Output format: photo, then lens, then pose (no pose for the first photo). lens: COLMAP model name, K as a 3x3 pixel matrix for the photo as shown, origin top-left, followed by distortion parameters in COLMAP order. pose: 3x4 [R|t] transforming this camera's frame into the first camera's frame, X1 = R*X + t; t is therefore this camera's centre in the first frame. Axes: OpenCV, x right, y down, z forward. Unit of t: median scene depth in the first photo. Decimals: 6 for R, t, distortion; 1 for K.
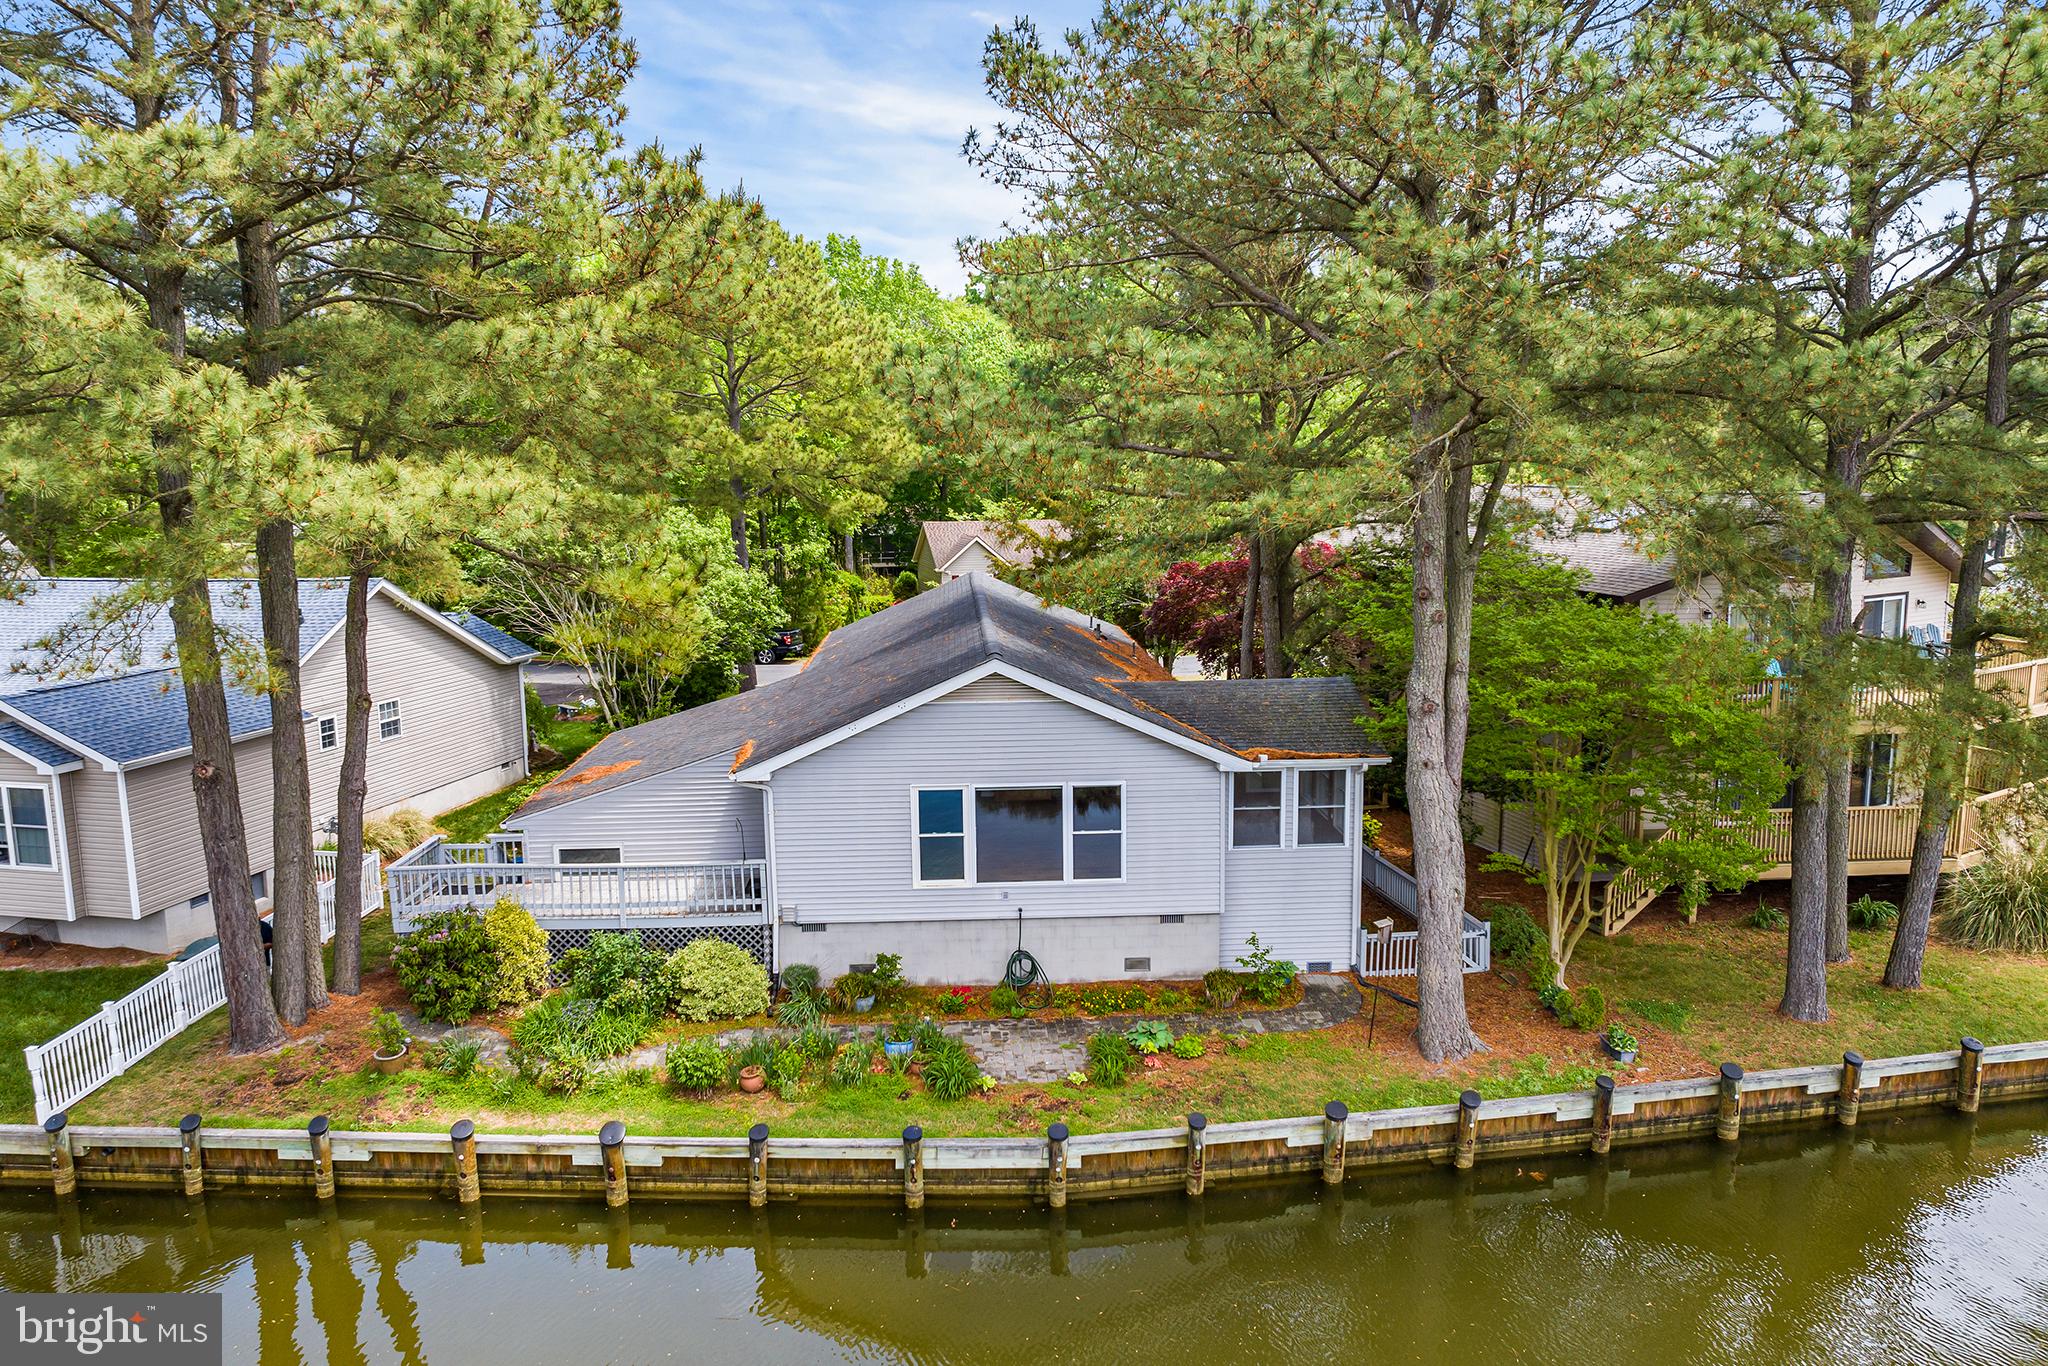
lens RADIAL K [[1411.2, 0, 1022.4], [0, 1411.2, 682.2], [0, 0, 1]] dist [-0.047110, 0.008007]
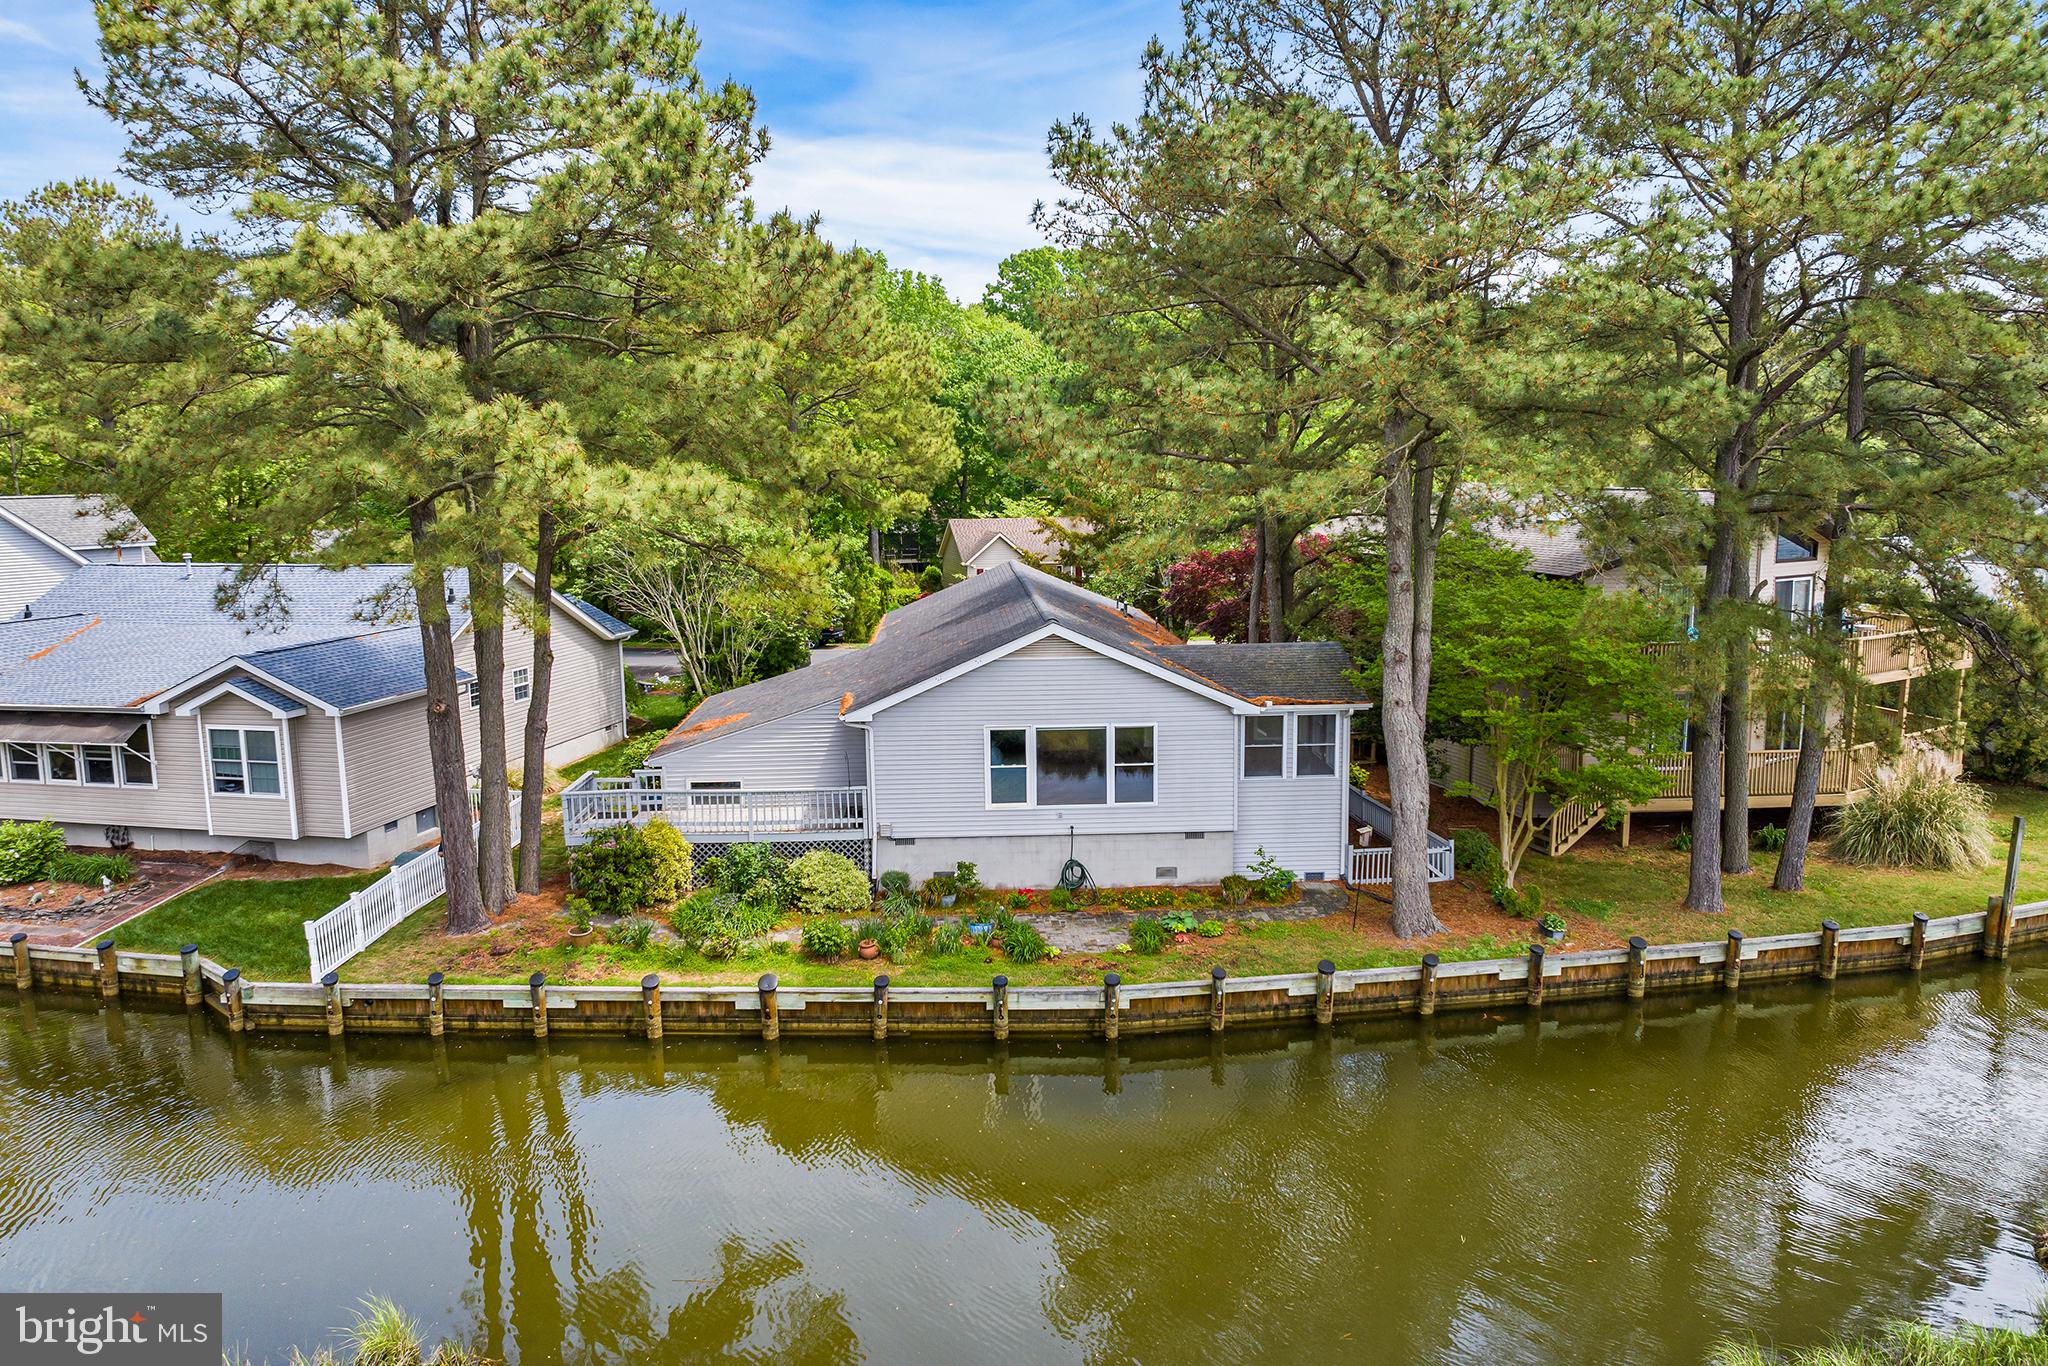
lens RADIAL K [[1411.2, 0, 1021.5], [0, 1411.2, 682.4], [0, 0, 1]] dist [-0.047110, 0.008007]
pose [[0.999998, -0.000198, -0.001973, -0.048897], [0.000197, 1.000000, -0.000370, 0.039183], [0.001973, 0.000369, 0.999998, -0.265456]]
